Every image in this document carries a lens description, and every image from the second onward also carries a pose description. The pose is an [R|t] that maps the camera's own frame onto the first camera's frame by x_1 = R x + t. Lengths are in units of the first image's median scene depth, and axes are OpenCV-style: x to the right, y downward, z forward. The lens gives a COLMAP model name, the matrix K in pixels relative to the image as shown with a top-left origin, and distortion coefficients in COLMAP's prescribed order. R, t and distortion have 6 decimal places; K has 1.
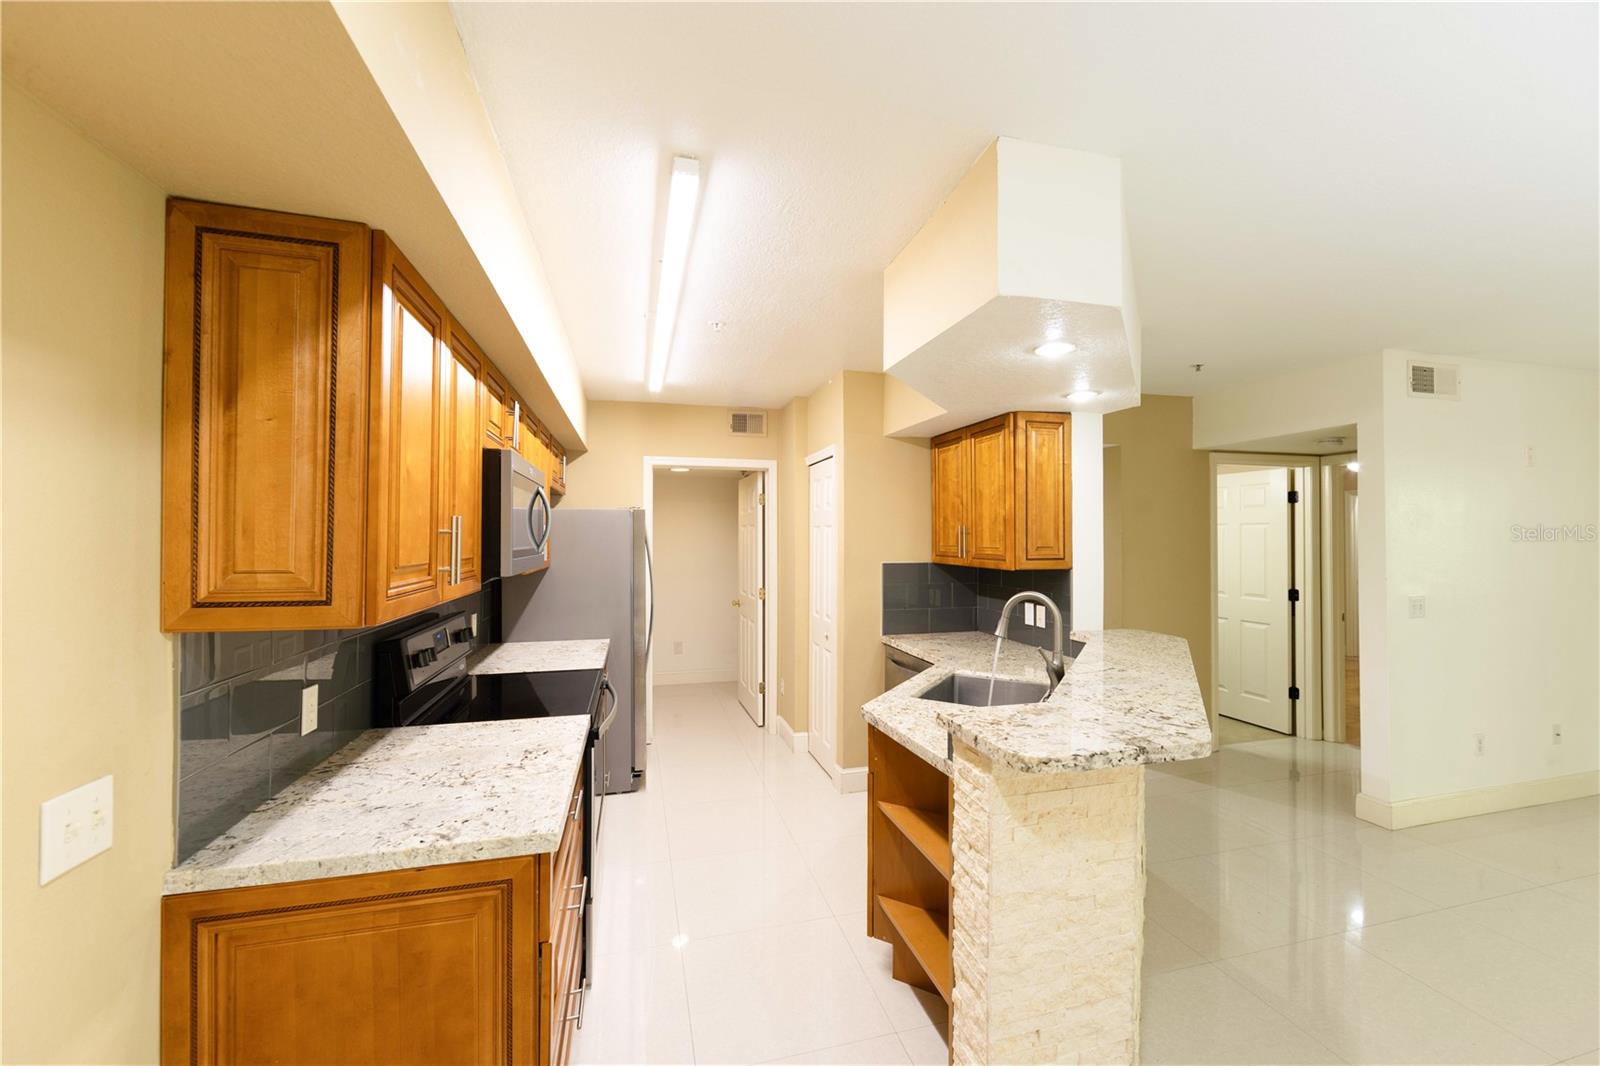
lens RADIAL K [[634.8, 0, 798.8], [0, 634.8, 529.6], [0, 0, 1]] dist [-0.003396, -0.000187]
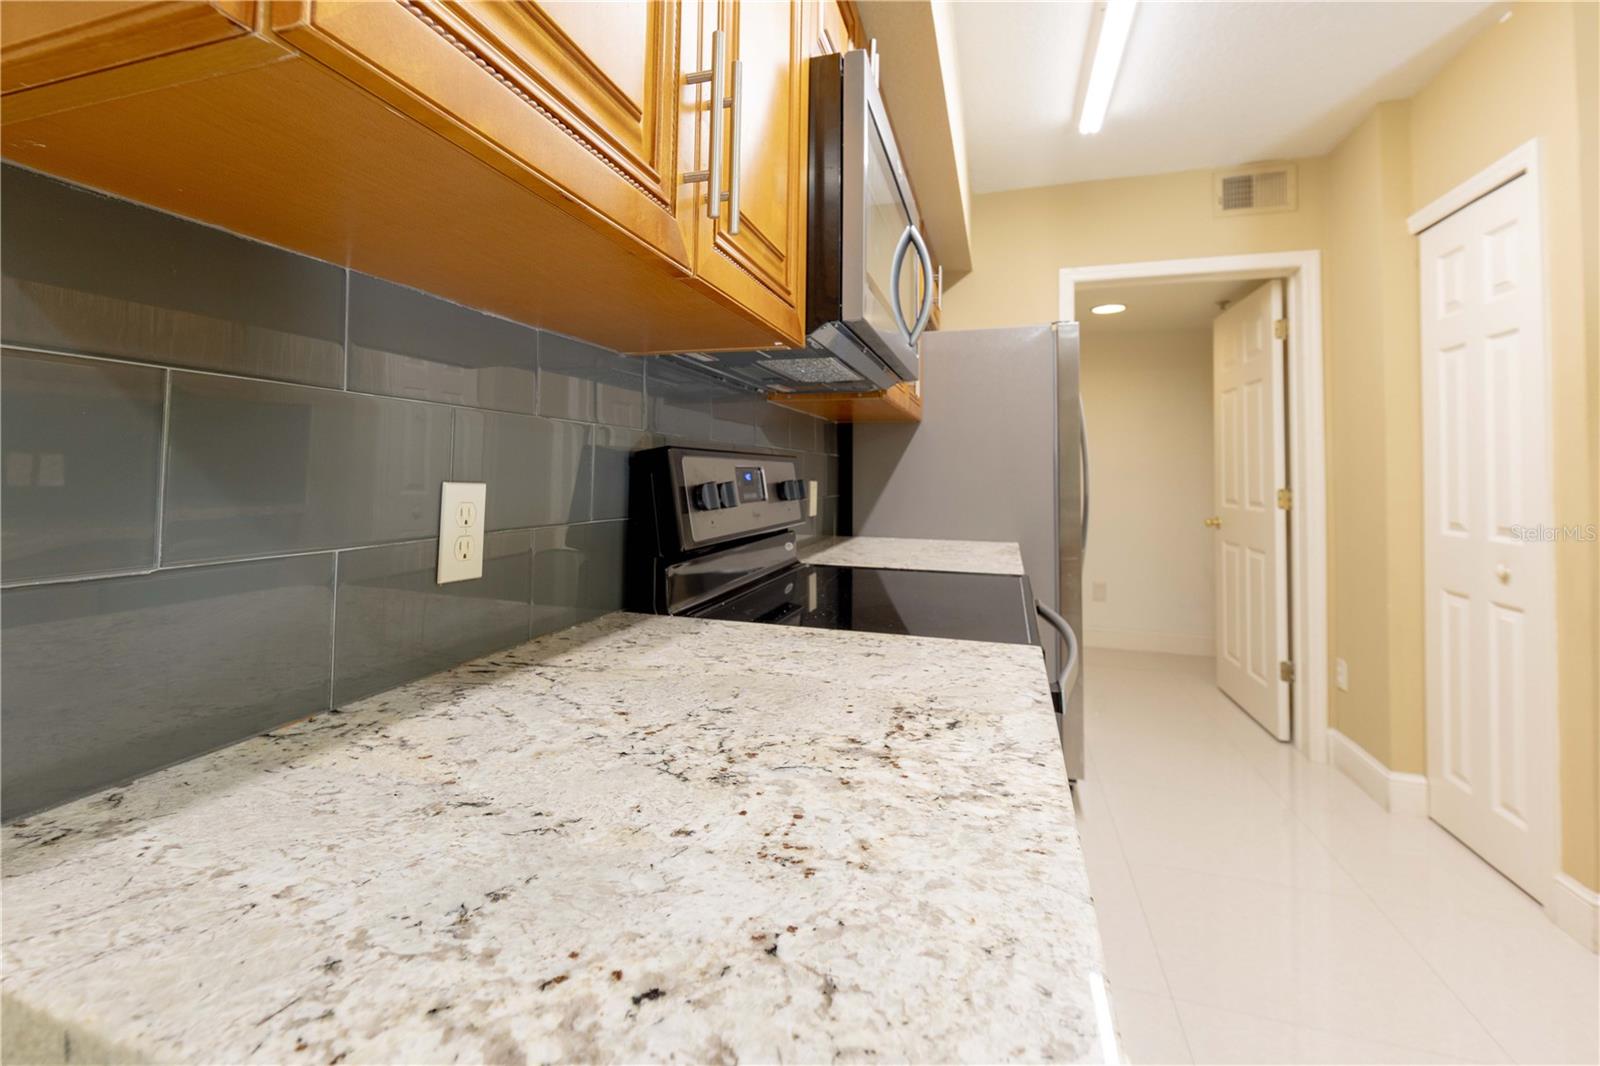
lens RADIAL K [[727.7, 0, 748.9], [0, 727.7, 438.4], [0, 0, 1]] dist [-0.003130, 0.001168]
pose [[0.832640, -0.014374, -0.553628, -0.278301], [-0.007016, 0.999309, -0.036498, 0.217820], [0.553770, 0.034274, 0.831964, 0.623435]]
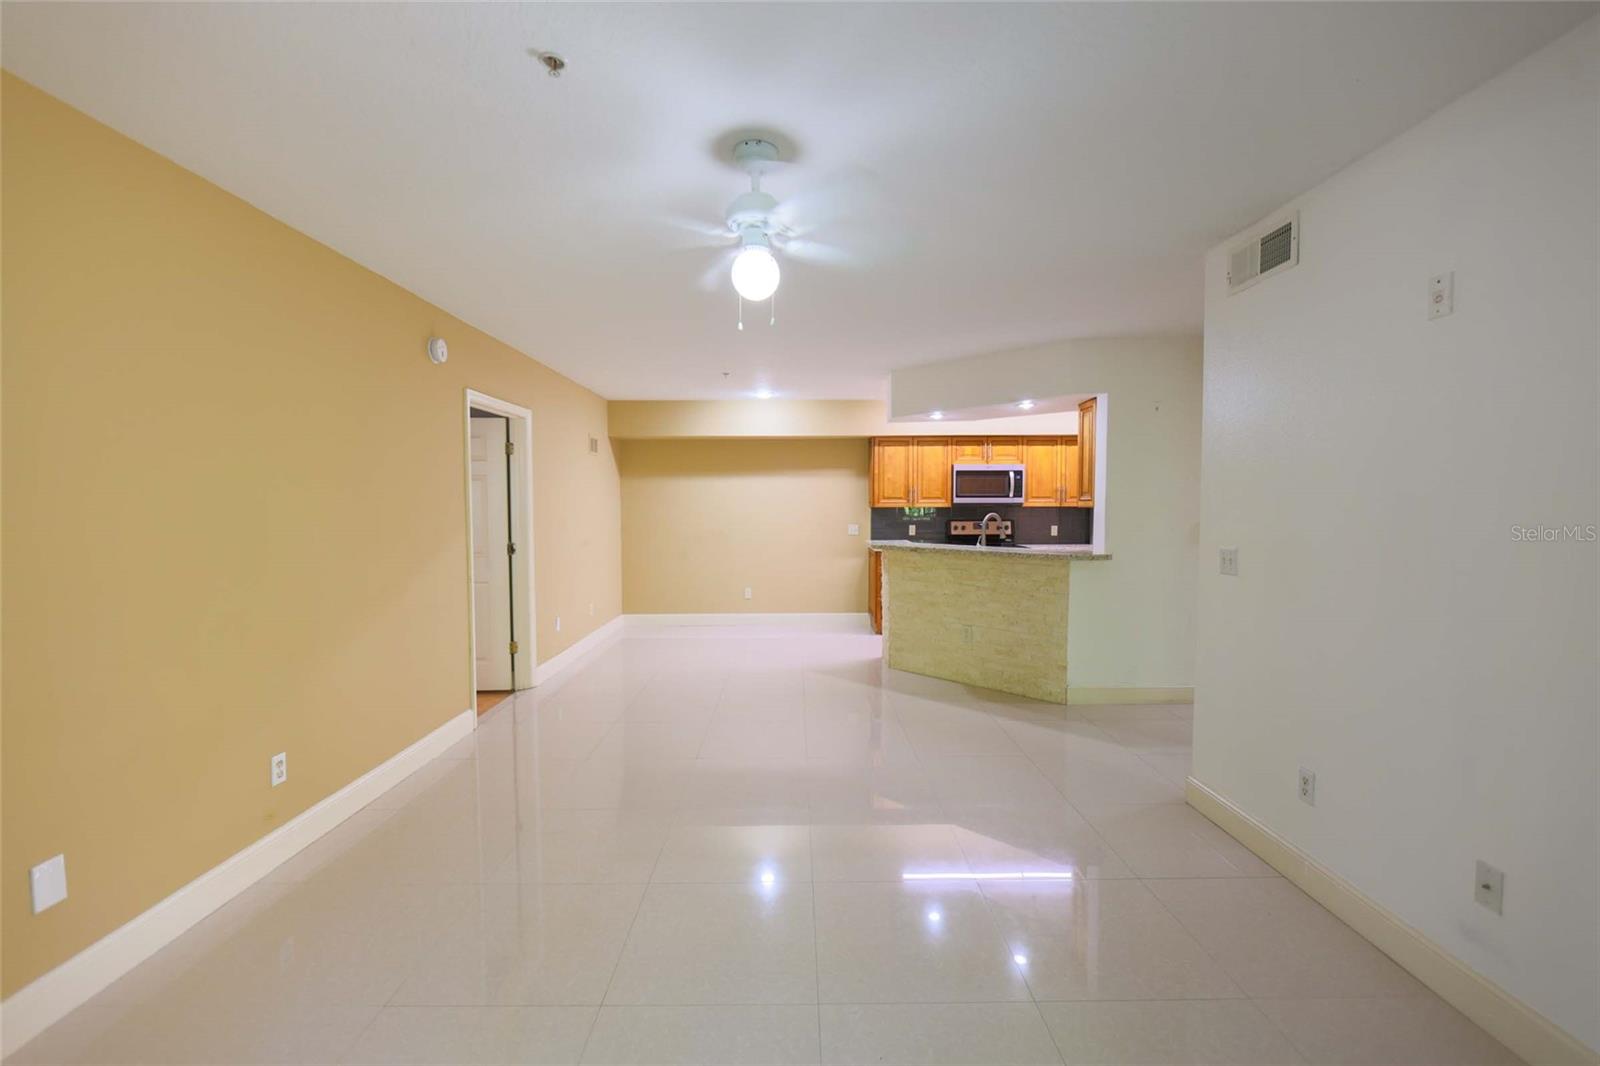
lens RADIAL K [[634.8, 0, 800.3], [0, 634.8, 535.3], [0, 0, 1]] dist [-0.003396, -0.000187]
pose [[-0.249687, 0.050181, -0.967026, 3.551684], [0.011458, 0.998740, 0.048868, 0.082640], [0.968259, 0.001122, -0.249947, 1.262108]]
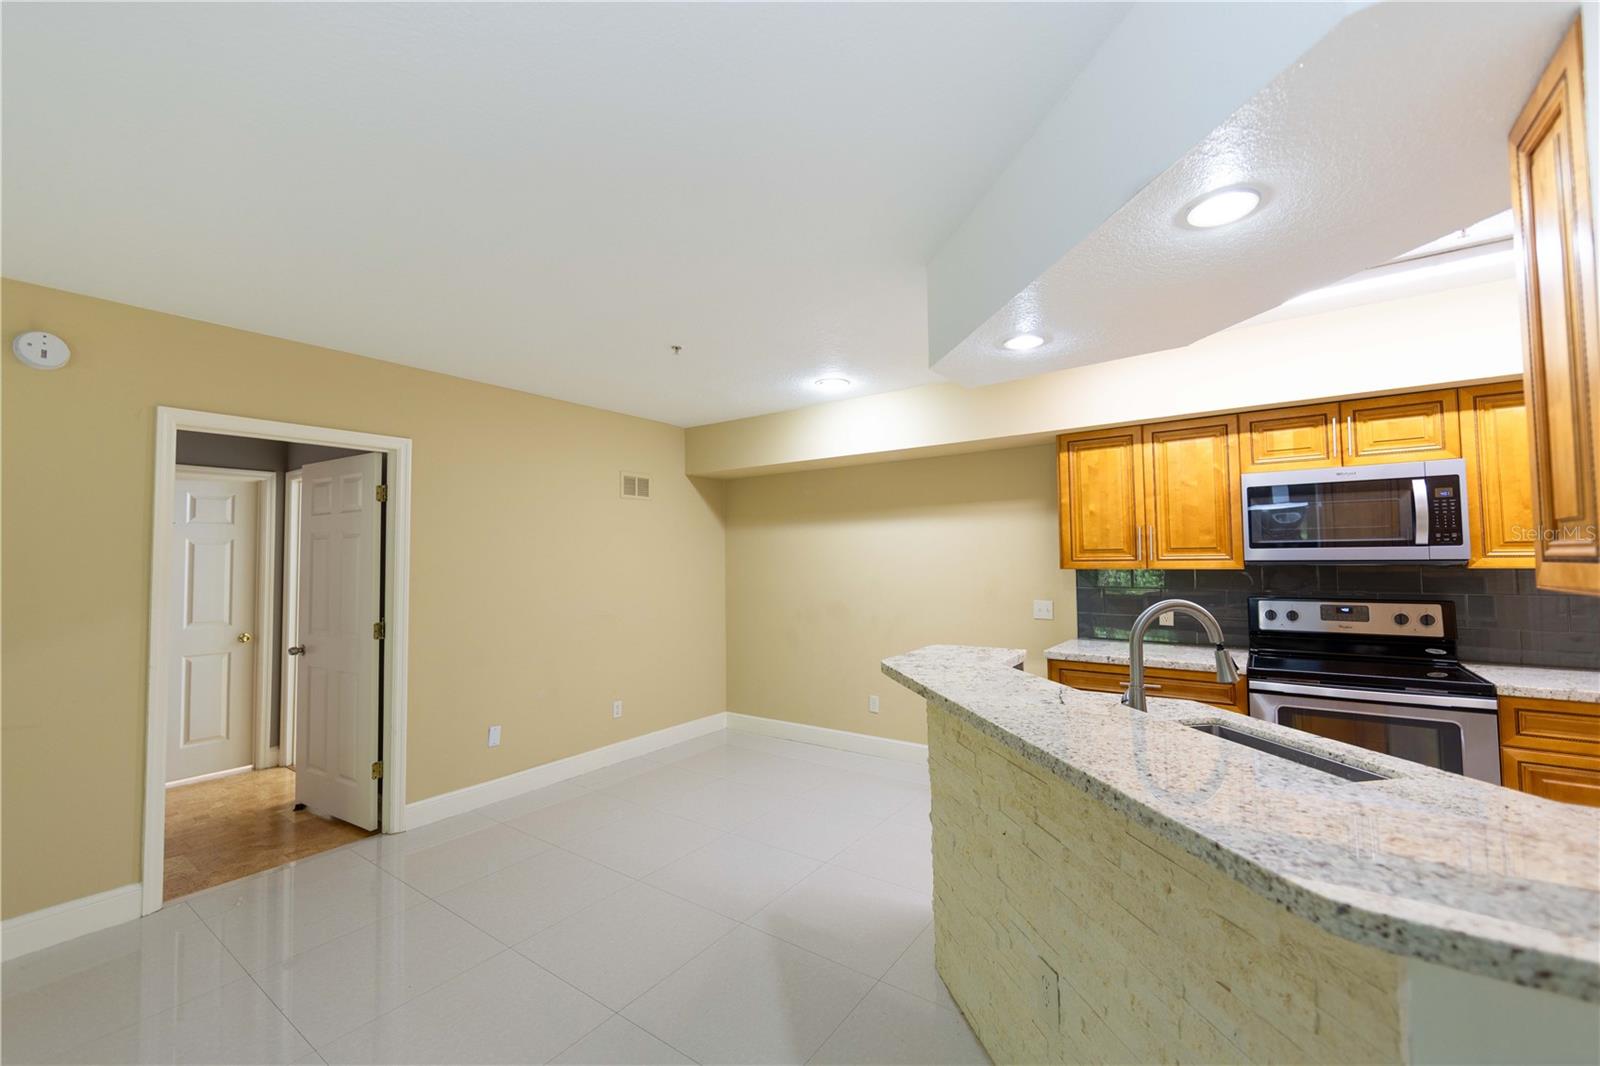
lens RADIAL K [[634.8, 0, 798.1], [0, 634.8, 531.0], [0, 0, 1]] dist [-0.003396, -0.000187]
pose [[-0.760255, -0.019286, -0.649339, 1.545731], [0.017021, 0.998625, -0.049588, 0.070681], [0.649402, -0.048752, -0.758881, 1.729431]]
